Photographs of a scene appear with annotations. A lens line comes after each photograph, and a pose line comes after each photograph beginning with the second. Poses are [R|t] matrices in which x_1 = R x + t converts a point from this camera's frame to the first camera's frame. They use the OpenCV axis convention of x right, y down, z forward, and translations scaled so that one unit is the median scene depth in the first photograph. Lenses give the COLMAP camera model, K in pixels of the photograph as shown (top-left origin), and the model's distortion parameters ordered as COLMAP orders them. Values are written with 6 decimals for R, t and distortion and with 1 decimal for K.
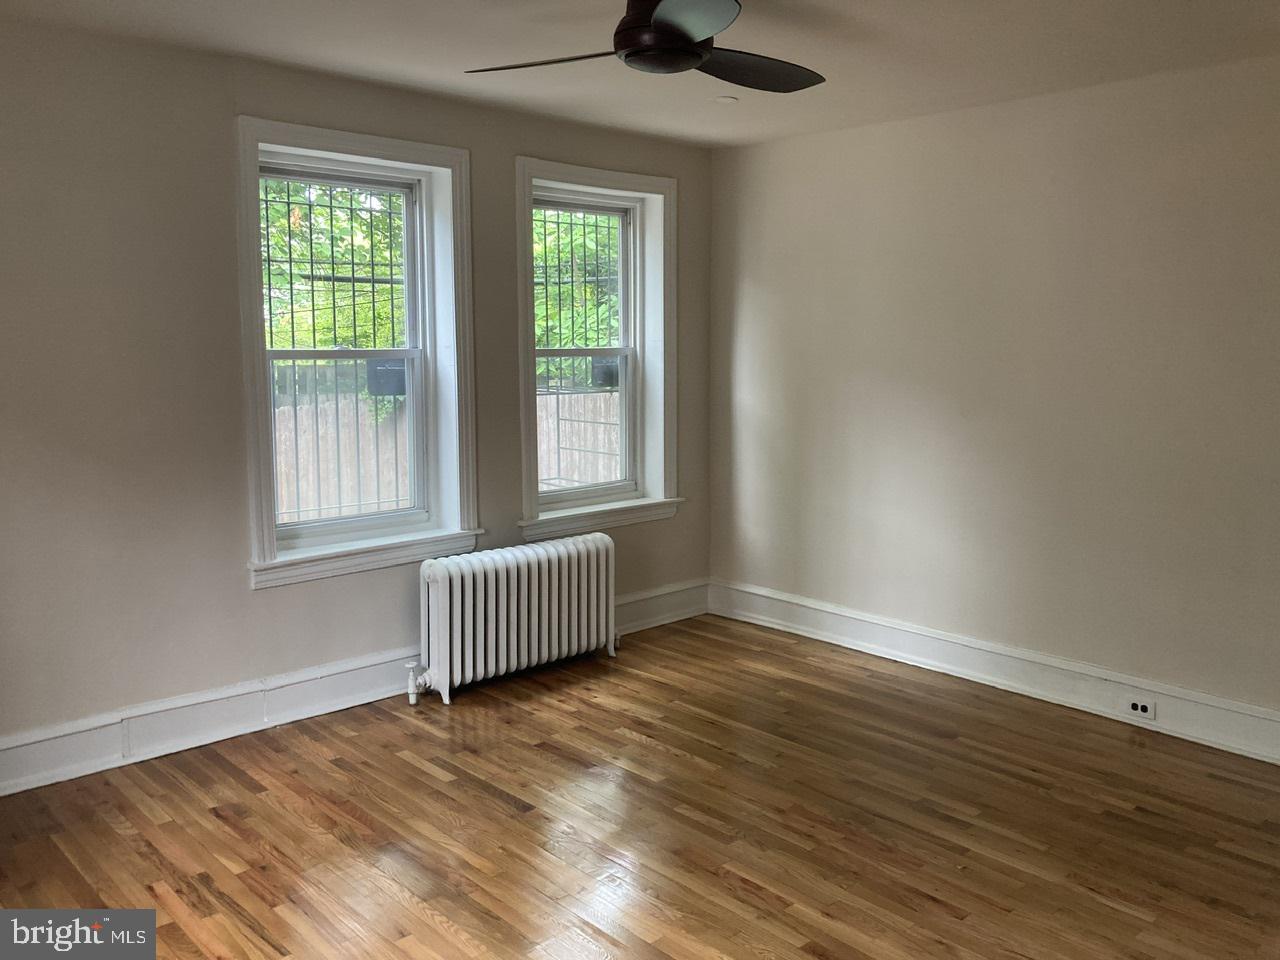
lens RADIAL K [[1055.1, 0, 640.3], [0, 1055.1, 479.0], [0, 0, 1]] dist [0.009594, 0.006225]
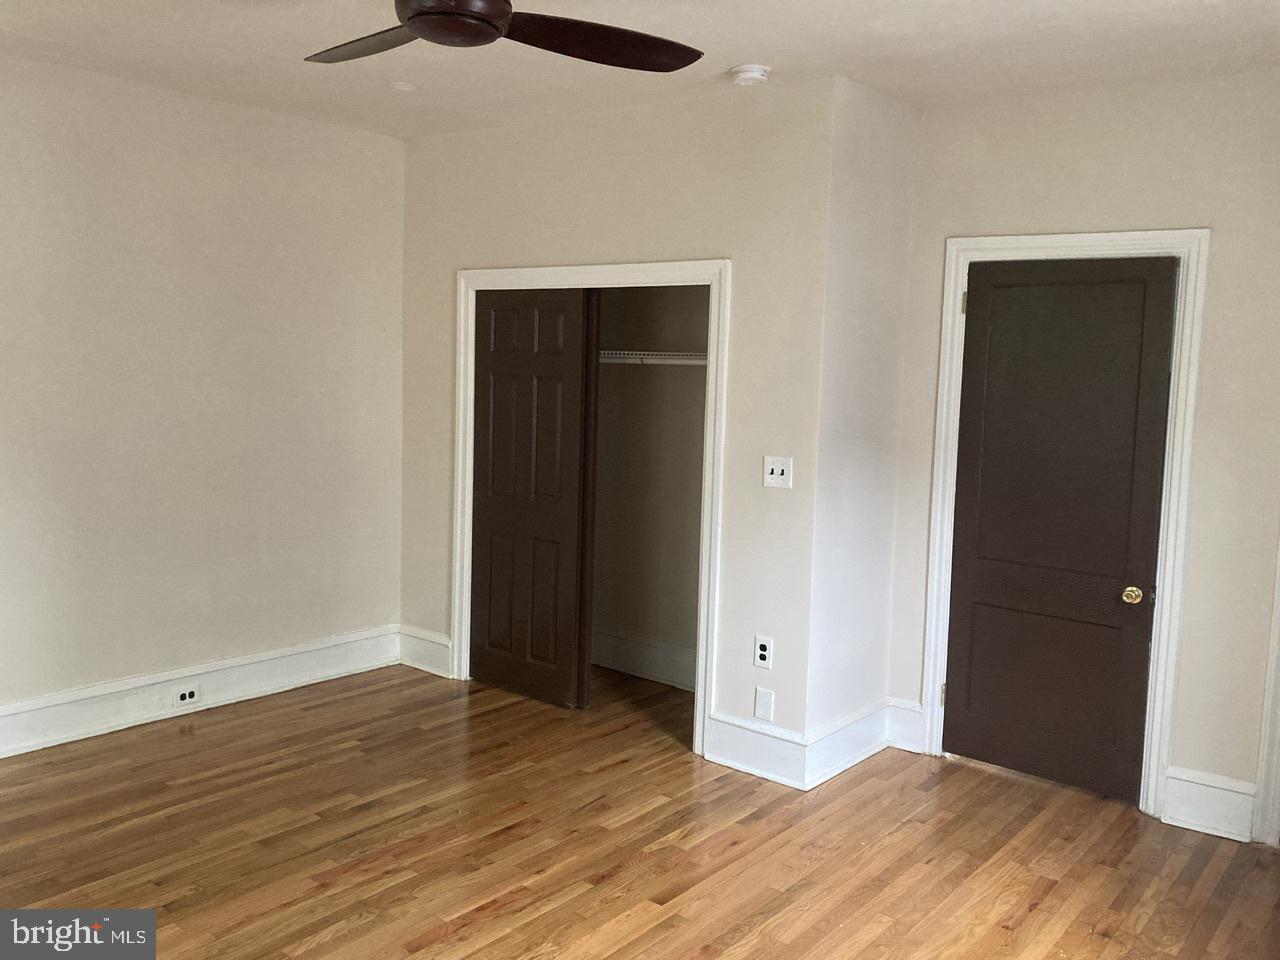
lens RADIAL K [[1055.1, 0, 640.0], [0, 1055.1, 478.4], [0, 0, 1]] dist [0.009594, 0.006225]
pose [[-0.128107, -0.116712, 0.984869, -0.699392], [0.103465, 0.986060, 0.130311, -0.101216], [-0.986349, 0.118593, -0.114246, 0.777199]]
